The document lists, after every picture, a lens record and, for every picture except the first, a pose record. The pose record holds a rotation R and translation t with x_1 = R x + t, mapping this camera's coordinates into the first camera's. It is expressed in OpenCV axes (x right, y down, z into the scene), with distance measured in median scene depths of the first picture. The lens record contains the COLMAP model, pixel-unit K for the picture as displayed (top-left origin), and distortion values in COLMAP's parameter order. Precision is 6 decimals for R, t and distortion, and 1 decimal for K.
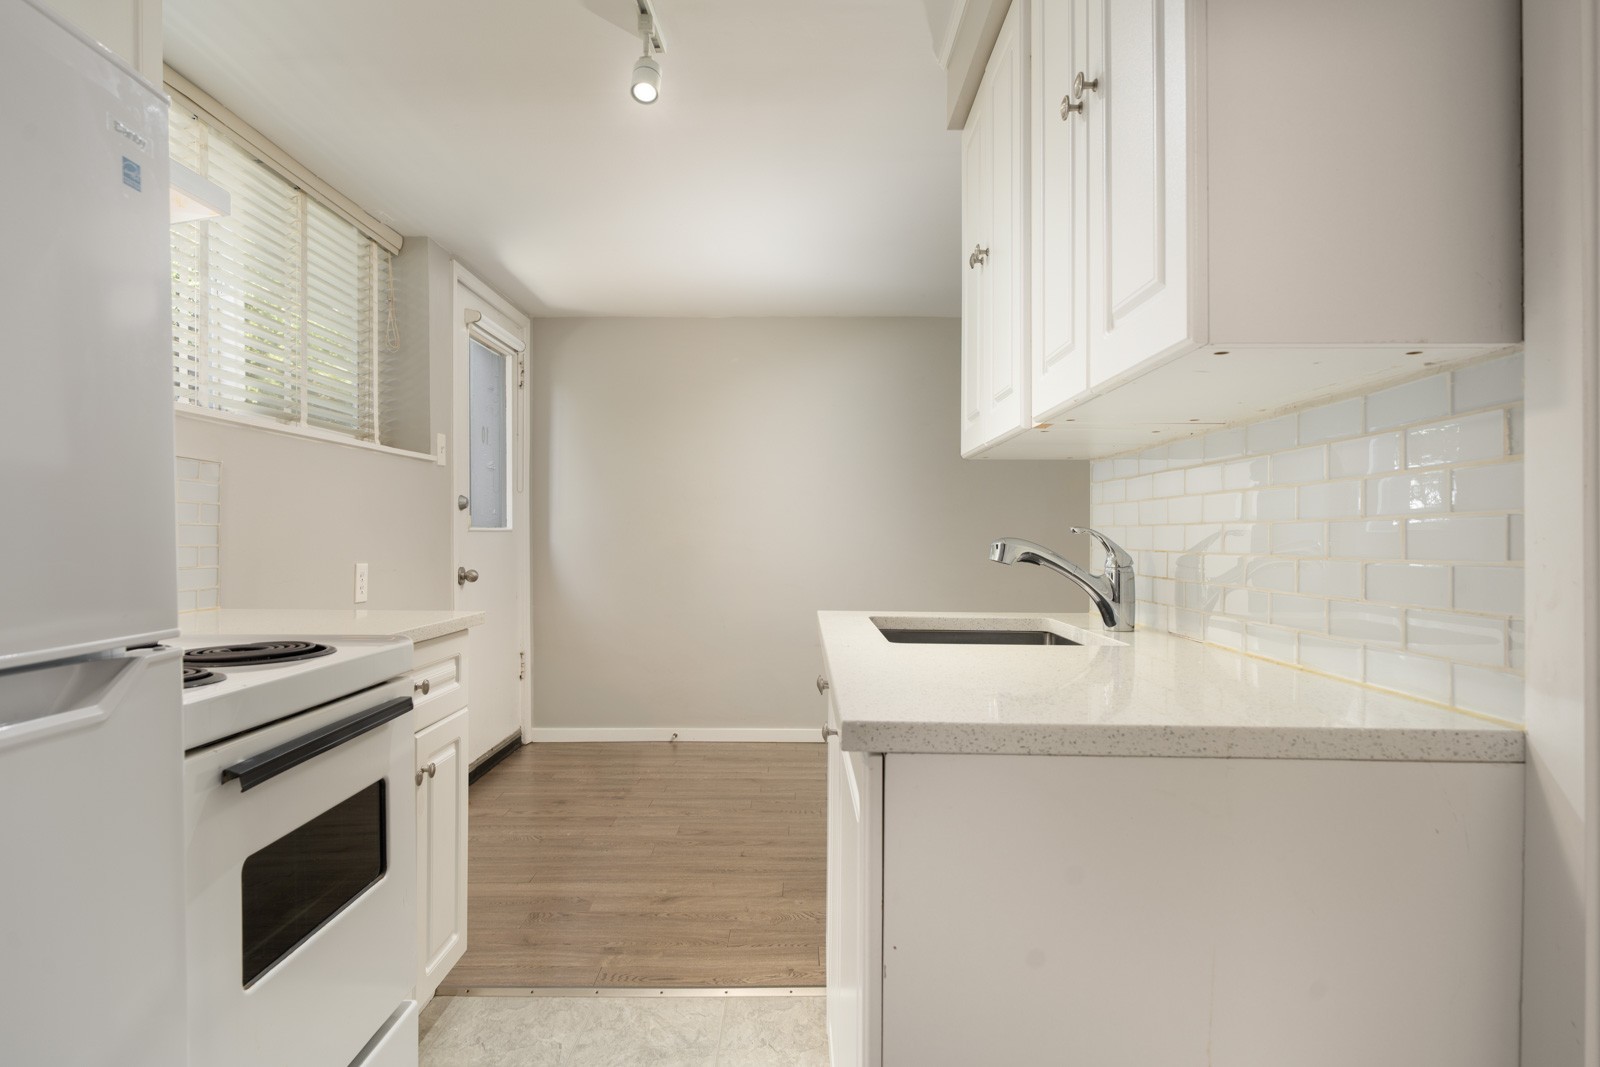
lens RADIAL K [[919.7, 0, 792.2], [0, 919.7, 530.6], [0, 0, 1]] dist [-0.000853, 0.001104]
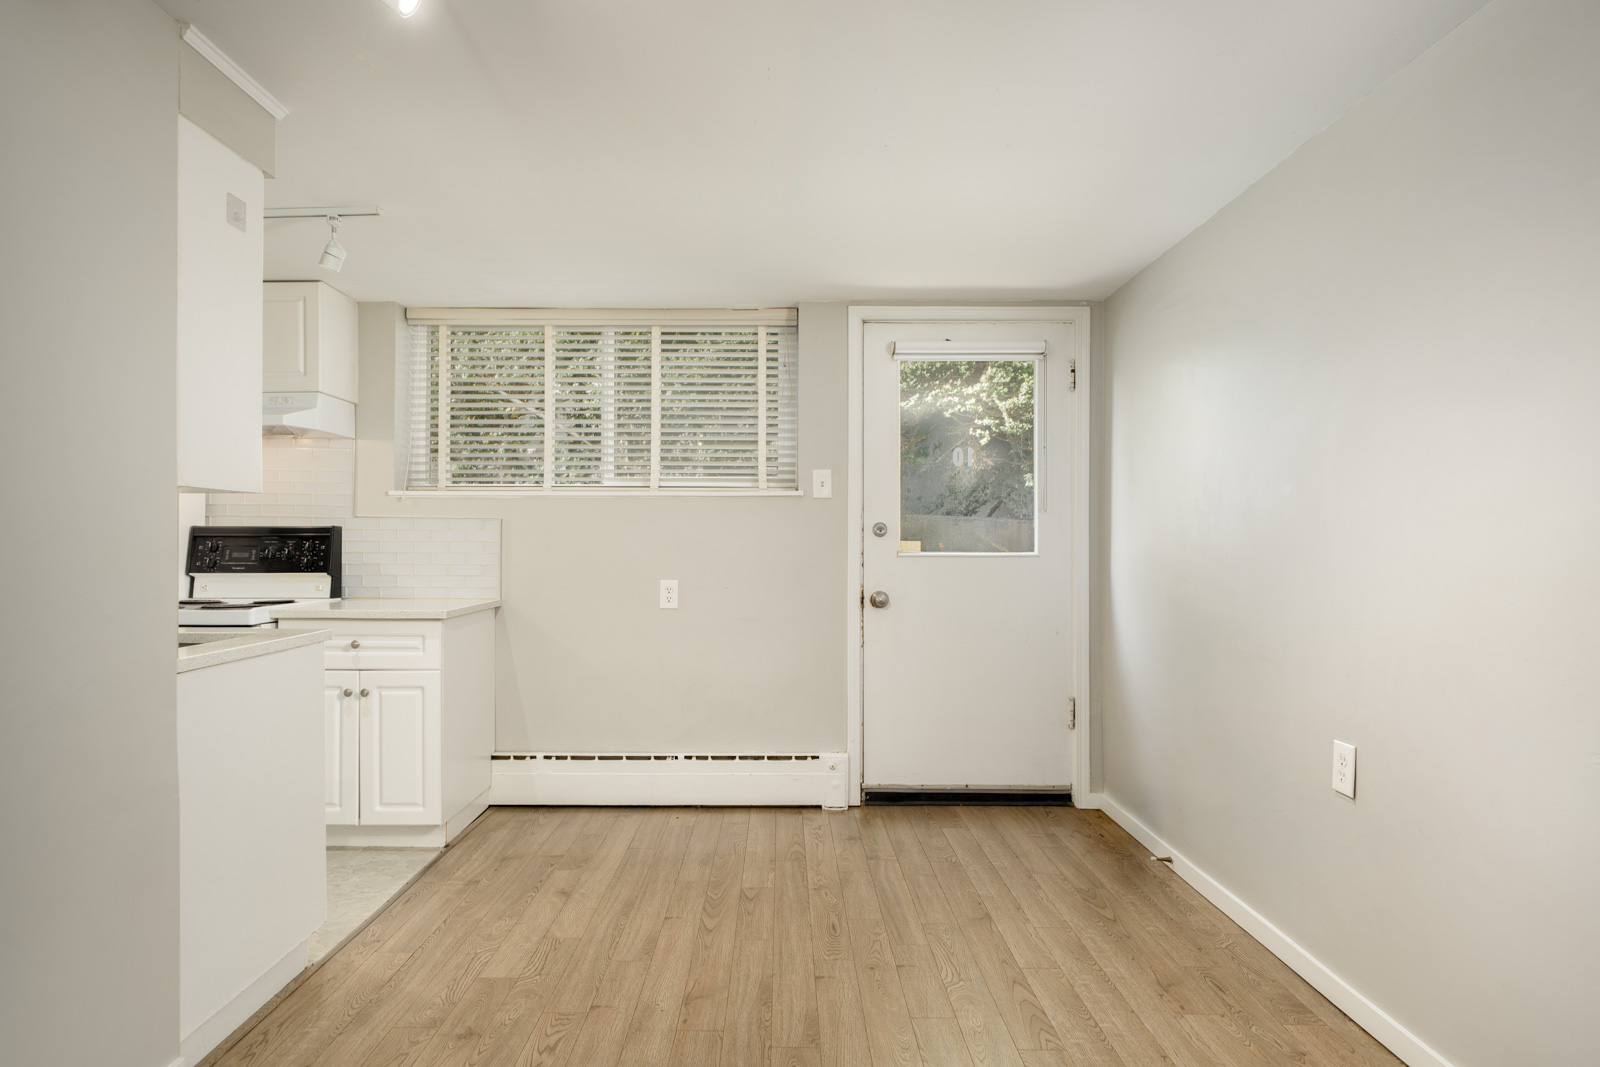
lens RADIAL K [[905.0, 0, 785.0], [0, 905.0, 534.5], [0, 0, 1]] dist [0.000671, 0.001803]
pose [[0.013508, -0.013556, -0.999817, 0.978701], [-0.000704, 0.999908, -0.013567, -0.016108], [0.999909, 0.000887, 0.013497, 1.271904]]
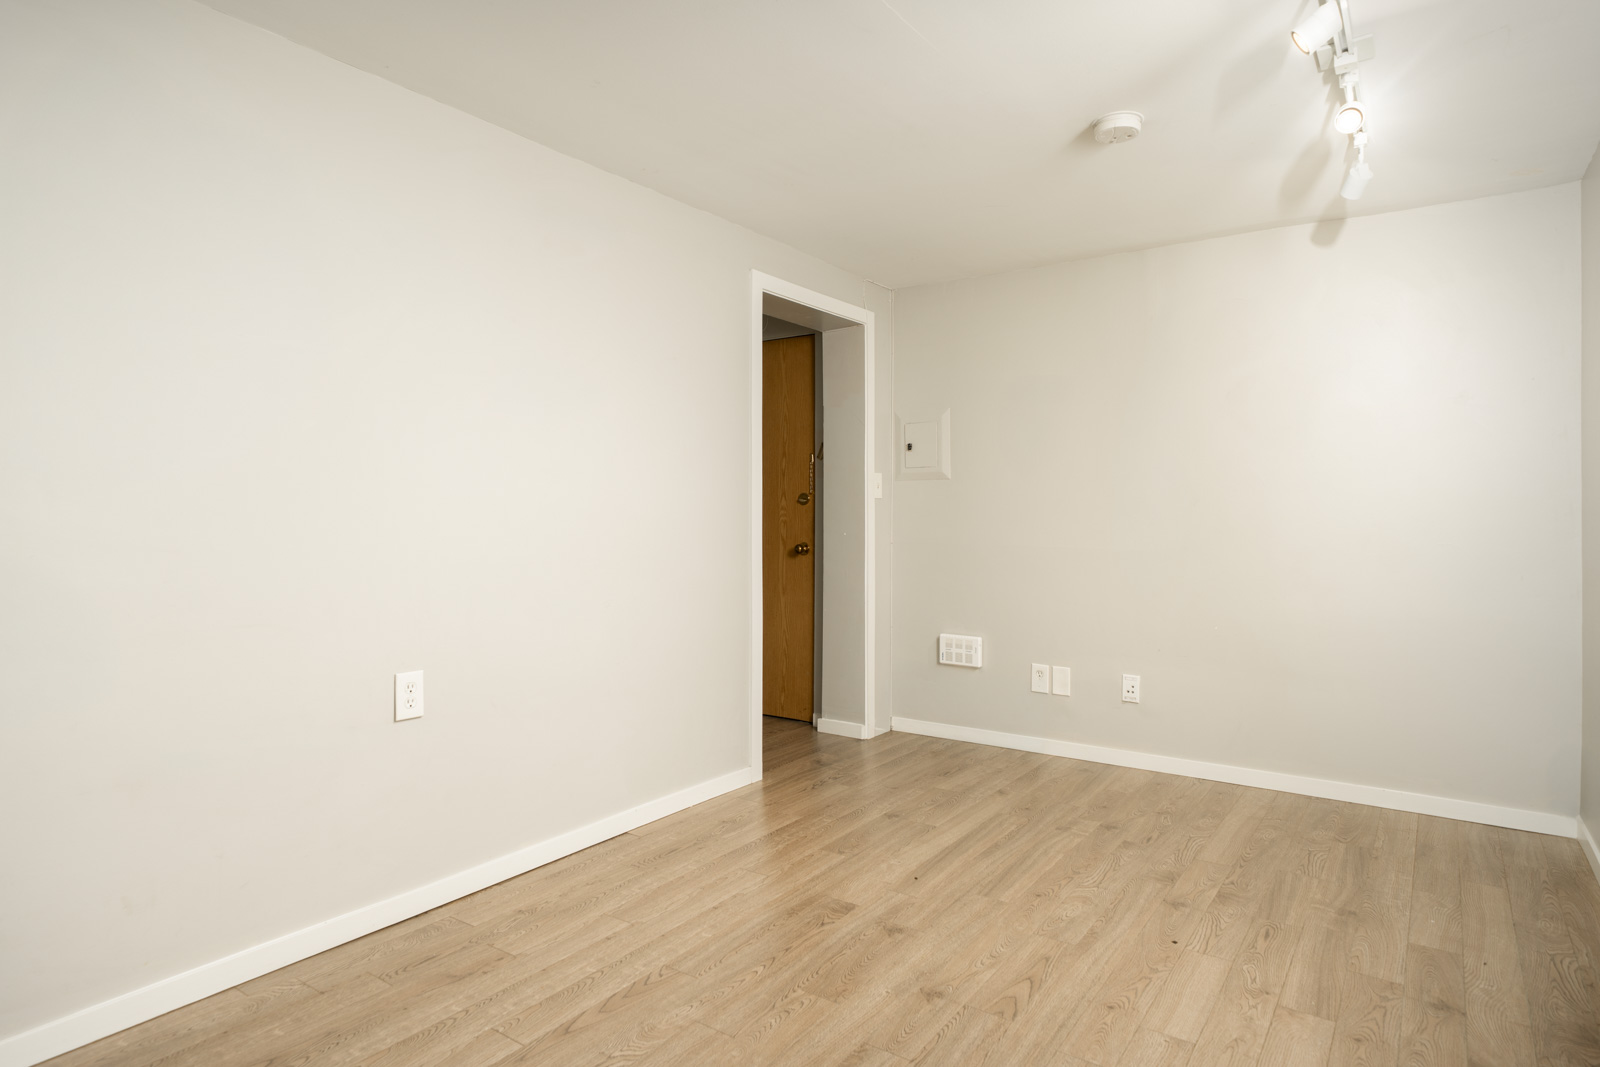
lens RADIAL K [[905.0, 0, 785.7], [0, 905.0, 527.4], [0, 0, 1]] dist [0.000671, 0.001803]
pose [[0.584065, -0.015063, 0.811567, -0.384306], [-0.002609, 0.999788, 0.020434, -0.000560], [-0.811703, -0.014053, 0.583902, 0.960881]]
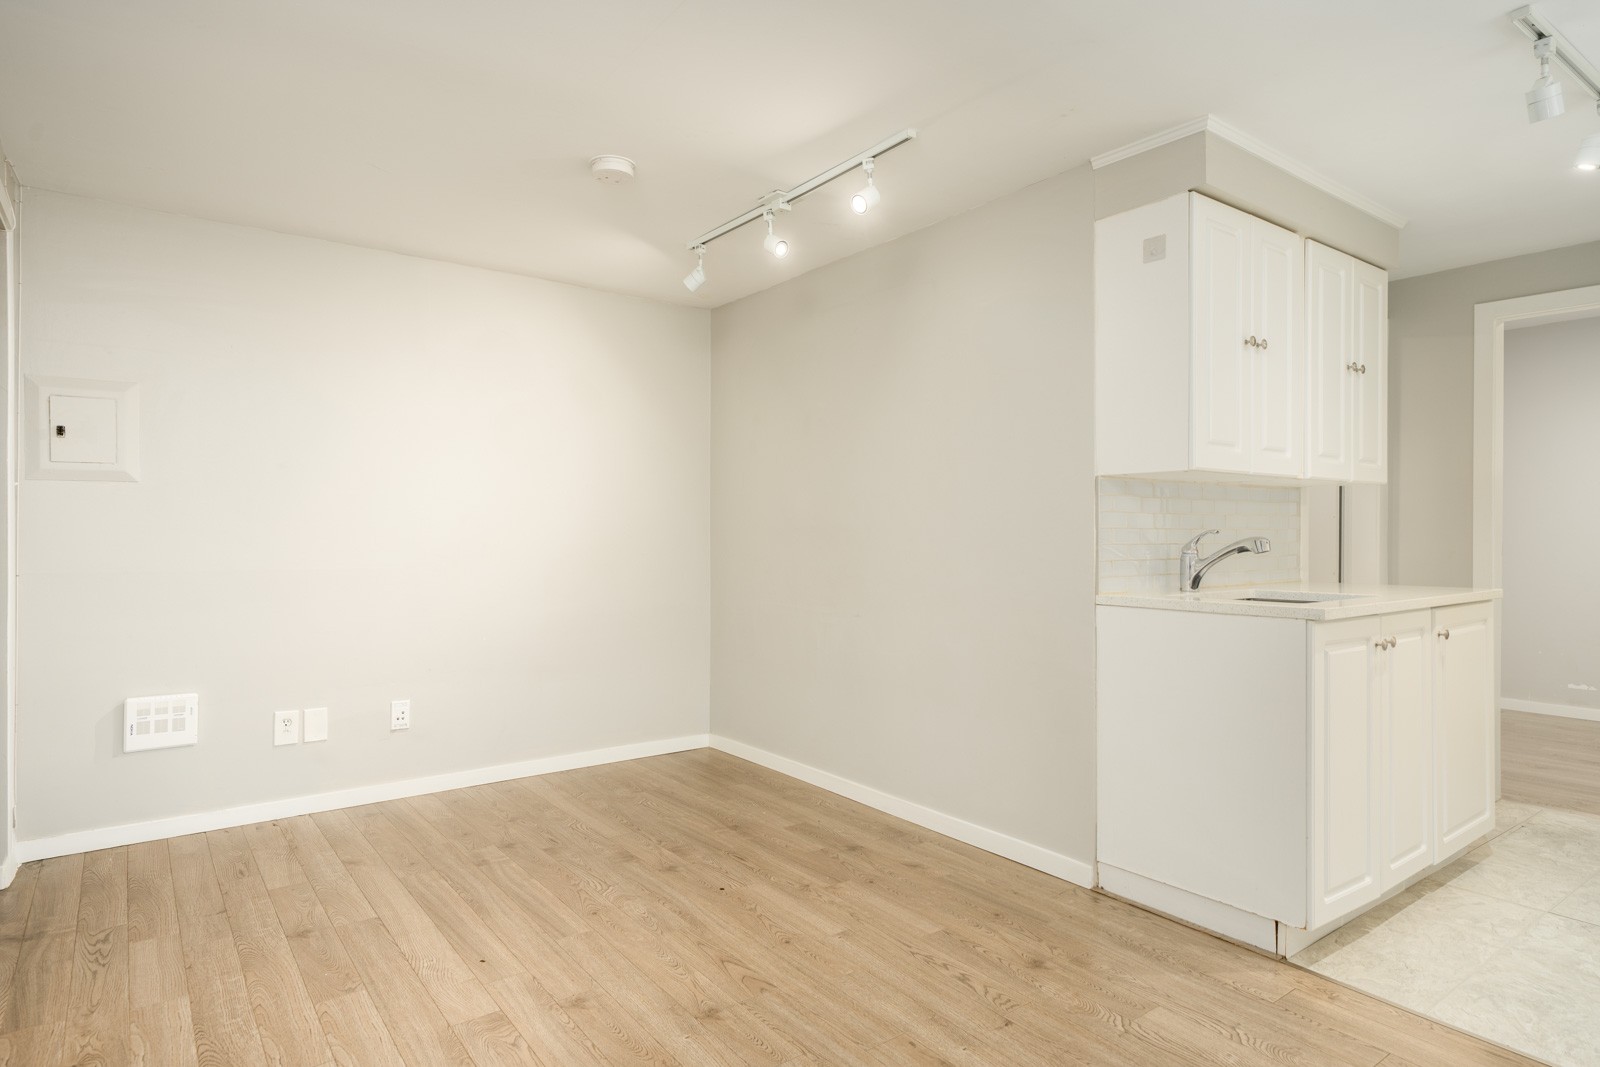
lens RADIAL K [[905.0, 0, 793.7], [0, 905.0, 529.6], [0, 0, 1]] dist [0.000671, 0.001803]
pose [[-0.604411, -0.002507, 0.796669, -0.345594], [-0.006829, 0.999975, -0.002035, 0.002712], [-0.796644, -0.006670, -0.604413, 1.703094]]
